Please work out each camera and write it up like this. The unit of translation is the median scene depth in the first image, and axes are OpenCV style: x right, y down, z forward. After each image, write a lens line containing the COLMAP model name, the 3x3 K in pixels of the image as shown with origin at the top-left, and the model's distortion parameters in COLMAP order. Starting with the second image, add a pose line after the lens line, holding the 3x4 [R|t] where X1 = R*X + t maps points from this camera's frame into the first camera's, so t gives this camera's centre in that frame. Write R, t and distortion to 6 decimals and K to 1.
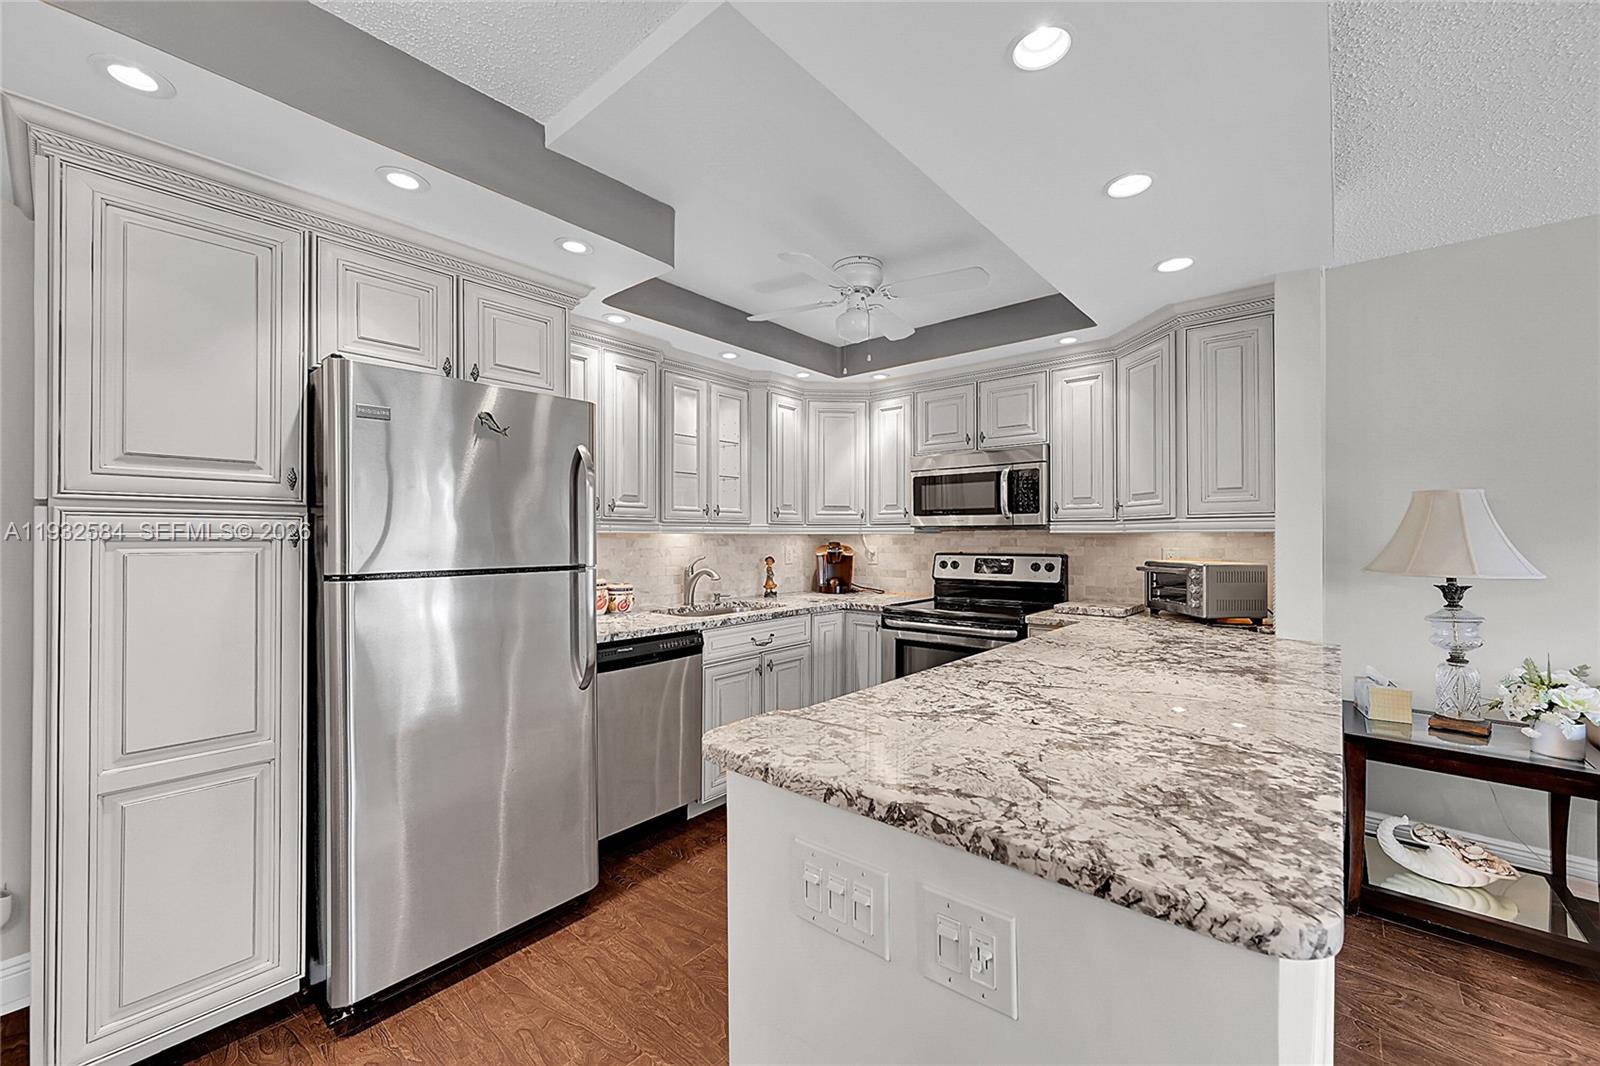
lens RADIAL K [[631.2, 0, 796.9], [0, 631.2, 535.7], [0, 0, 1]] dist [-0.000210, 0.000091]
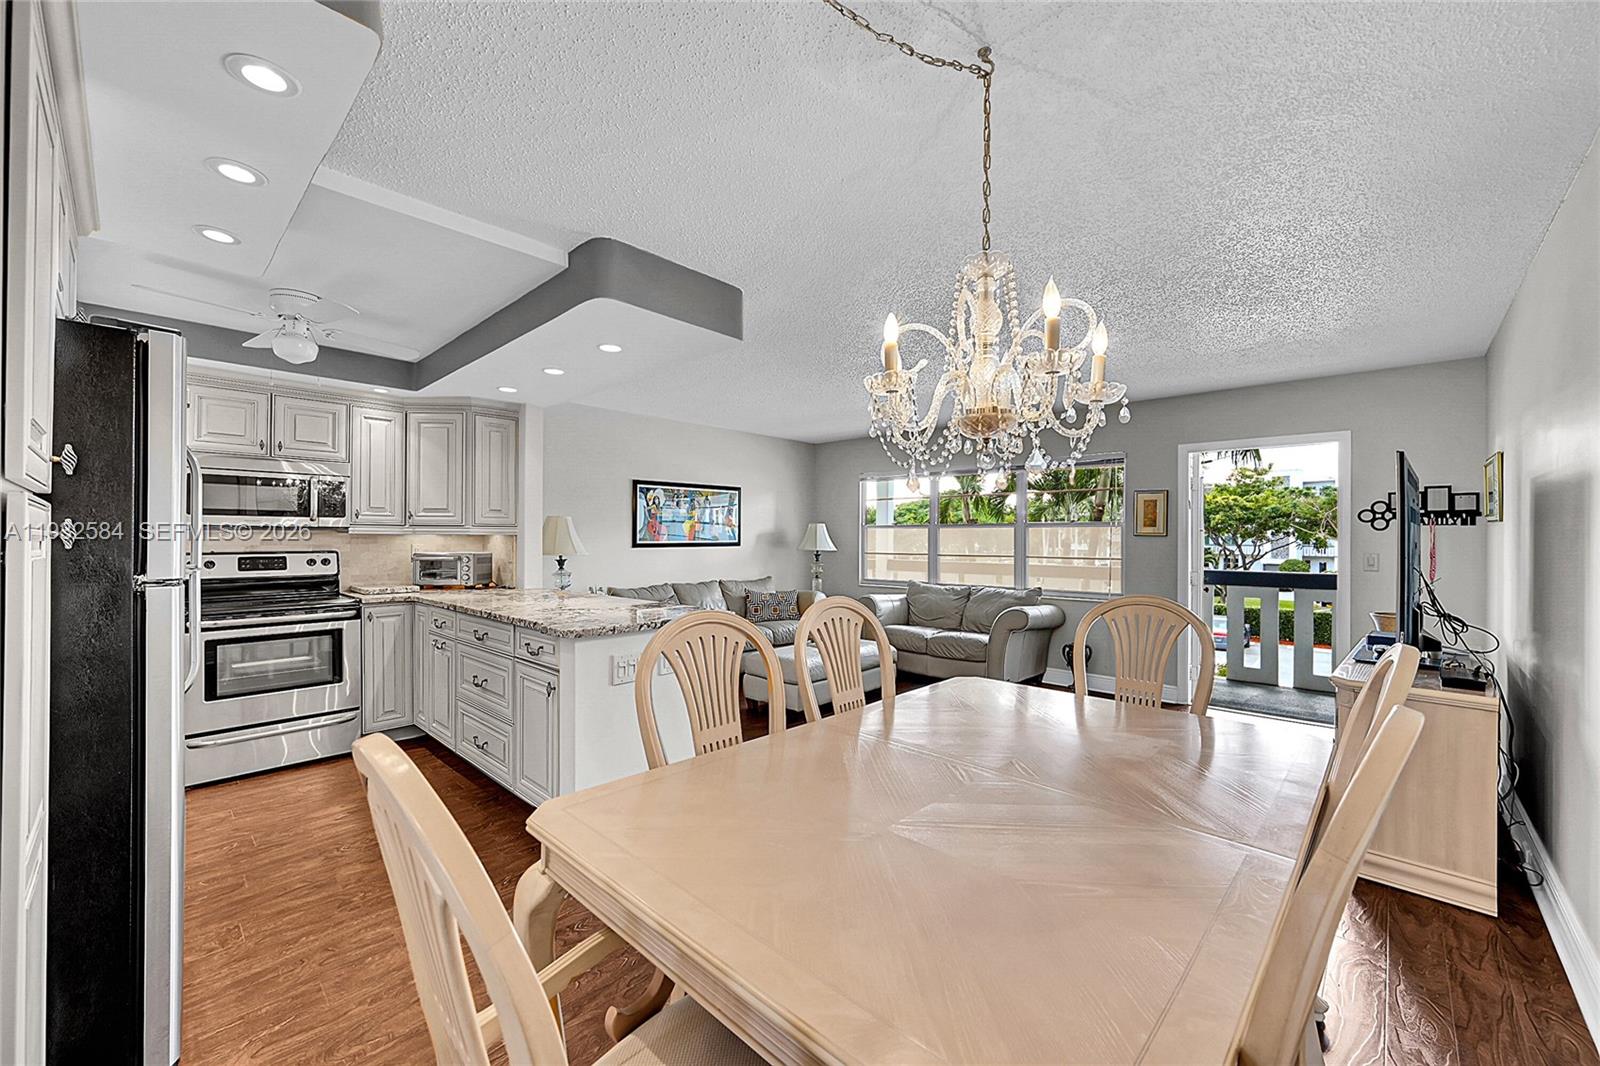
lens RADIAL K [[631.2, 0, 796.9], [0, 631.2, 535.7], [0, 0, 1]] dist [-0.000210, 0.000091]
pose [[0.051013, 0.002636, 0.998695, -0.805724], [-0.007576, 0.999969, -0.002253, -0.004066], [-0.998669, -0.007452, 0.051031, 0.042400]]
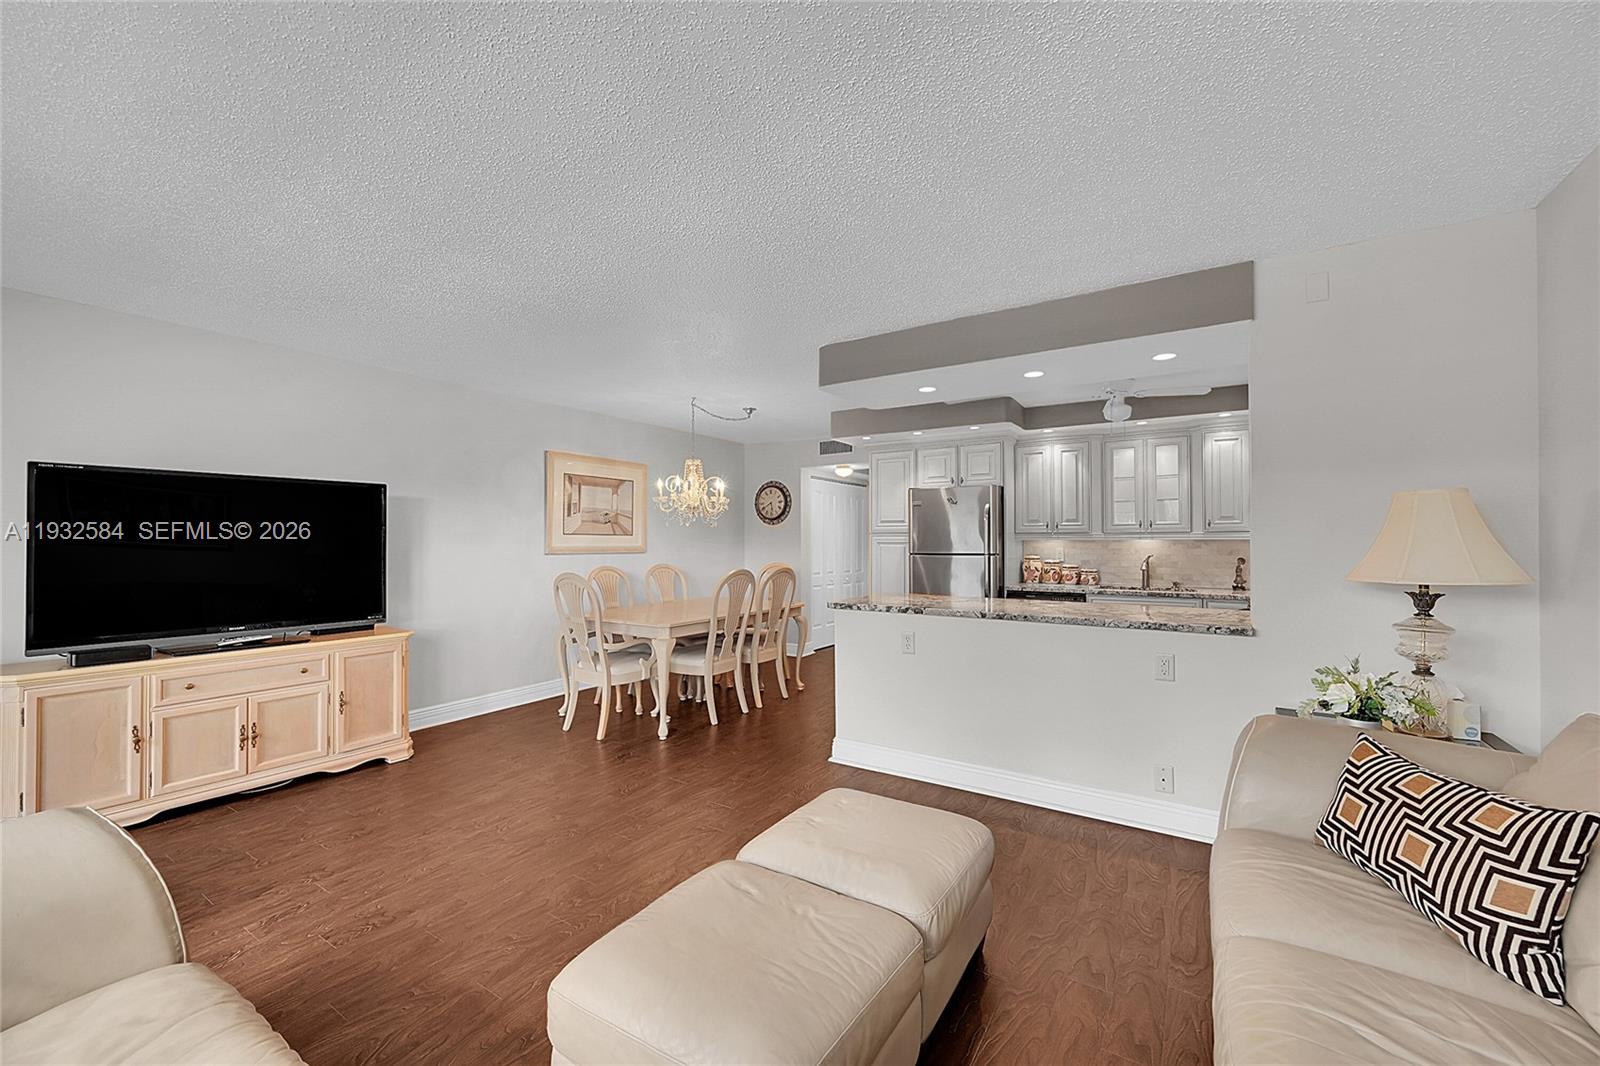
lens RADIAL K [[631.2, 0, 796.9], [0, 631.2, 535.7], [0, 0, 1]] dist [-0.000210, 0.000091]
pose [[0.139061, -0.010650, -0.990227, 1.305411], [0.003055, 0.999942, -0.010326, 0.000557], [0.990279, -0.001590, 0.139086, -0.037599]]
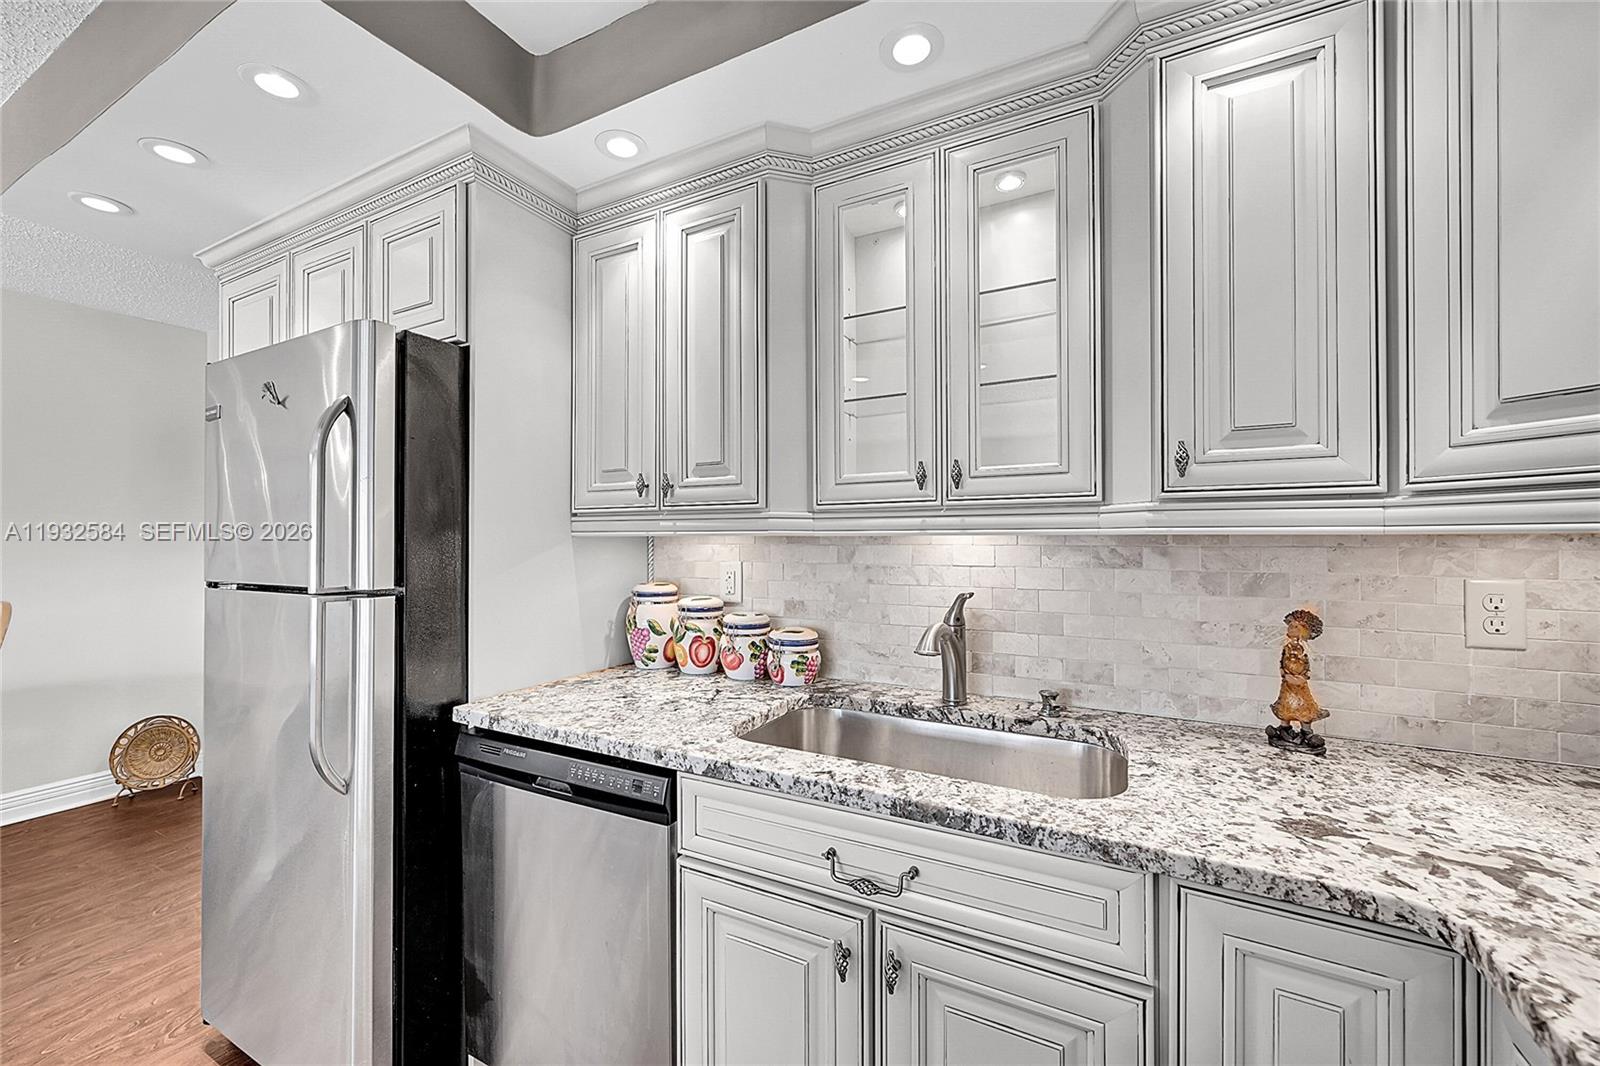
lens RADIAL K [[631.2, 0, 796.9], [0, 631.2, 535.7], [0, 0, 1]] dist [-0.000210, 0.000091]
pose [[0.218891, -0.008425, -0.975713, 0.239497], [0.001234, 0.999964, -0.008358, 0.000251], [0.975748, 0.000625, 0.218894, 0.868823]]
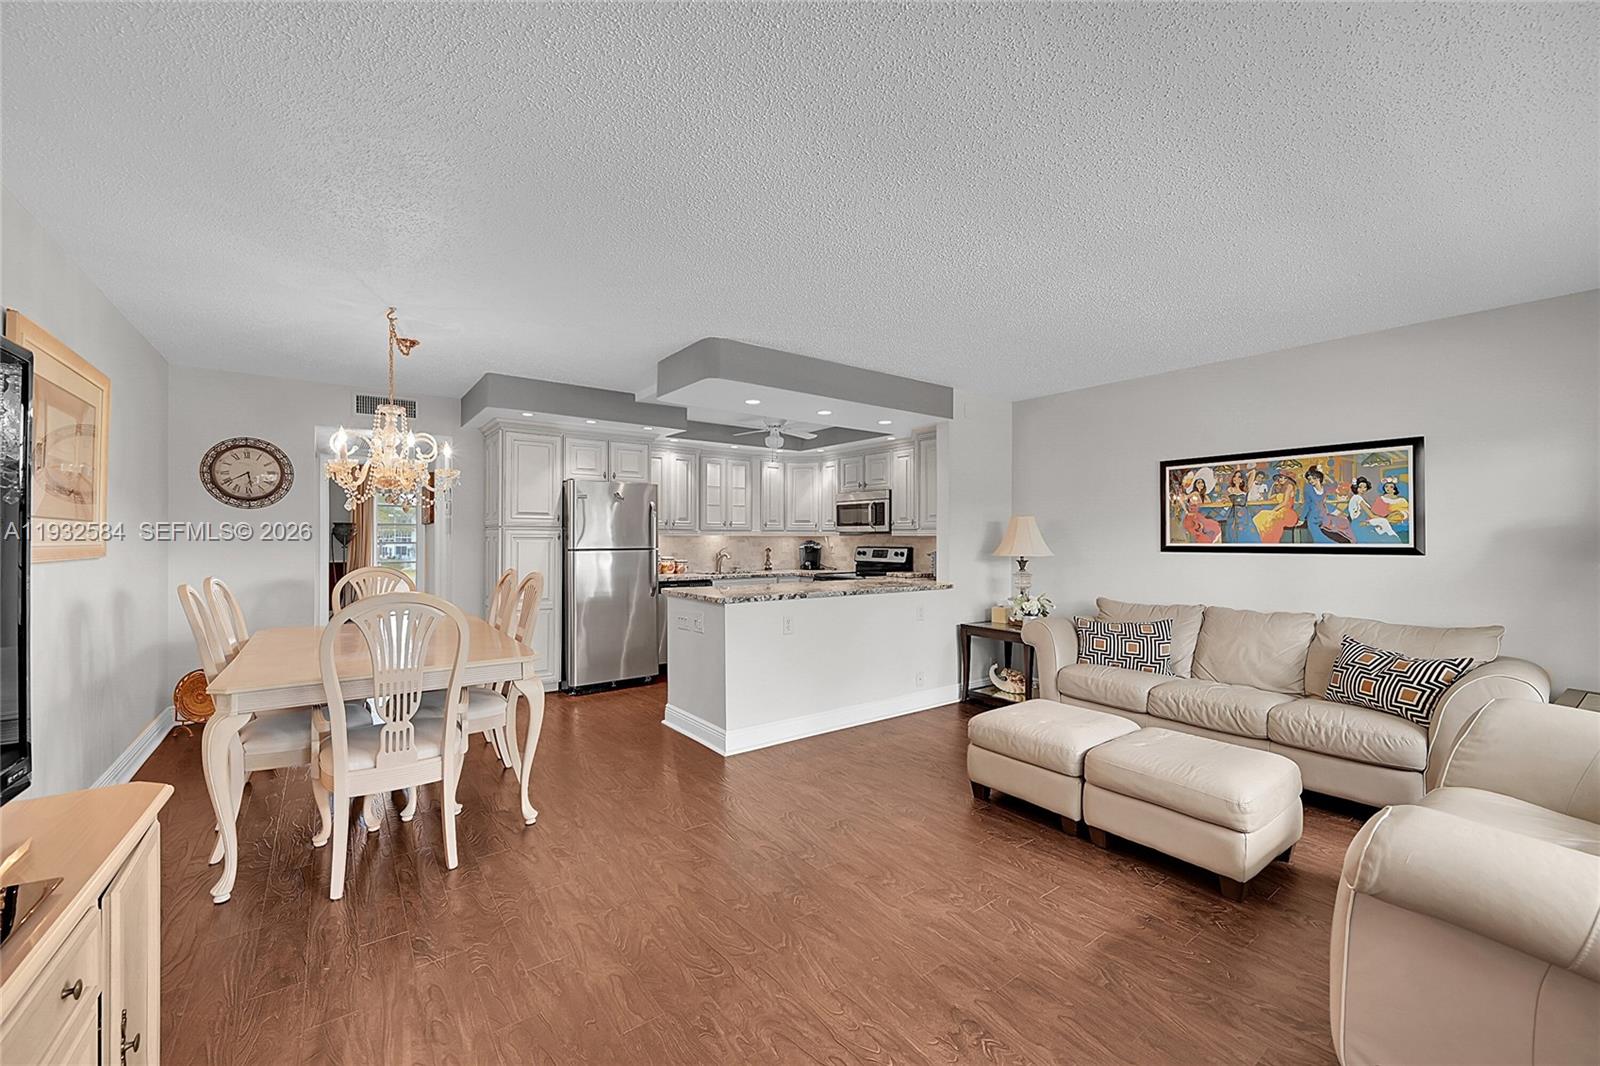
lens RADIAL K [[631.2, 0, 796.9], [0, 631.2, 535.7], [0, 0, 1]] dist [-0.000210, 0.000091]
pose [[0.975752, 0.001434, -0.218876, 0.536040], [-0.001645, 0.999998, -0.000783, -0.002039], [0.218874, 0.001125, 0.975752, -0.929065]]
